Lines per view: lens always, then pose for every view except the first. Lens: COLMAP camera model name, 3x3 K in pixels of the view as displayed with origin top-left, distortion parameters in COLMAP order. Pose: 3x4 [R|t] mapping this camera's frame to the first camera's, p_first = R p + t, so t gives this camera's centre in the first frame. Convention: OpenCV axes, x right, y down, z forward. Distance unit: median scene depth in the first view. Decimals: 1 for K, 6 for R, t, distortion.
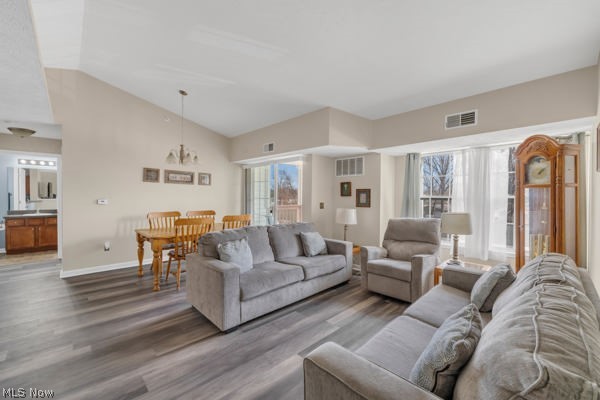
lens RADIAL K [[248.7, 0, 294.6], [0, 248.7, 199.1], [0, 0, 1]] dist [0.002870, -0.001789]
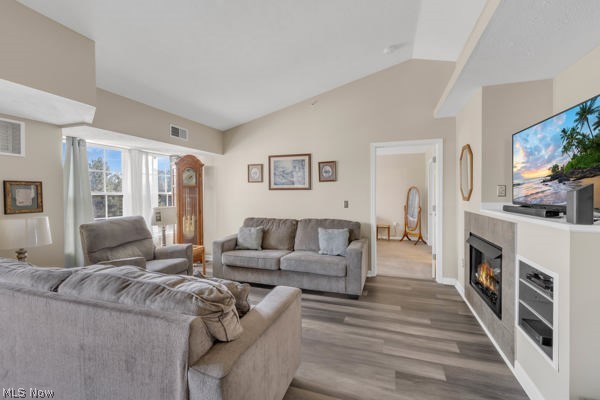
lens RADIAL K [[248.7, 0, 307.6], [0, 248.7, 196.3], [0, 0, 1]] dist [0.002870, -0.001789]
pose [[-0.475500, -0.011205, 0.879644, -0.519406], [0.018308, 0.999576, 0.022629, -0.006792], [-0.879525, 0.026864, -0.475094, 0.704677]]
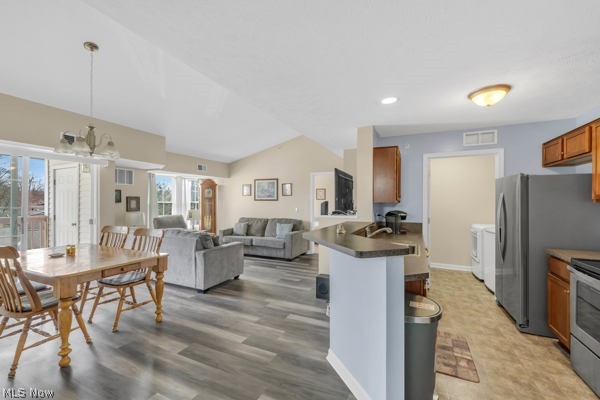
lens RADIAL K [[248.7, 0, 299.0], [0, 248.7, 201.0], [0, 0, 1]] dist [0.002870, -0.001789]
pose [[-0.351681, -0.002632, 0.936116, -1.166421], [0.012137, 0.999899, 0.007370, -0.017835], [-0.936041, 0.013953, -0.351613, 0.664482]]
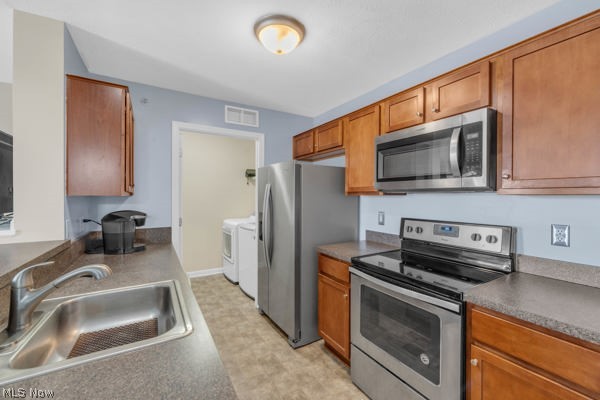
lens RADIAL K [[248.7, 0, 302.6], [0, 248.7, 197.1], [0, 0, 1]] dist [0.002870, -0.001789]
pose [[-0.975185, -0.006016, 0.221311, -0.931367], [-0.000940, 0.999734, 0.023037, -0.011109], [-0.221390, 0.022257, -0.974931, 0.450860]]
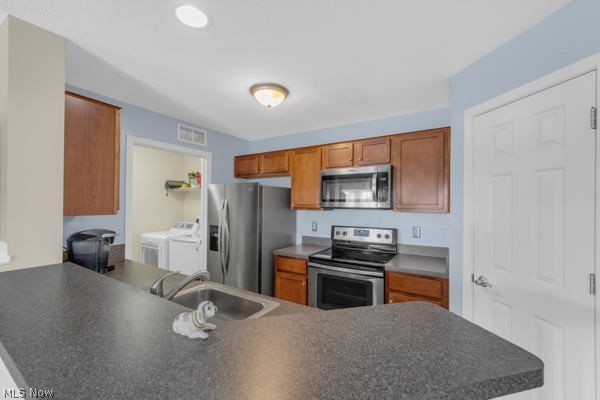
lens RADIAL K [[248.7, 0, 297.9], [0, 248.7, 201.7], [0, 0, 1]] dist [0.002870, -0.001789]
pose [[-0.969747, -0.009965, -0.243907, -0.756087], [-0.012678, 0.999874, 0.009554, -0.031941], [0.243781, 0.012358, -0.969752, 0.586444]]
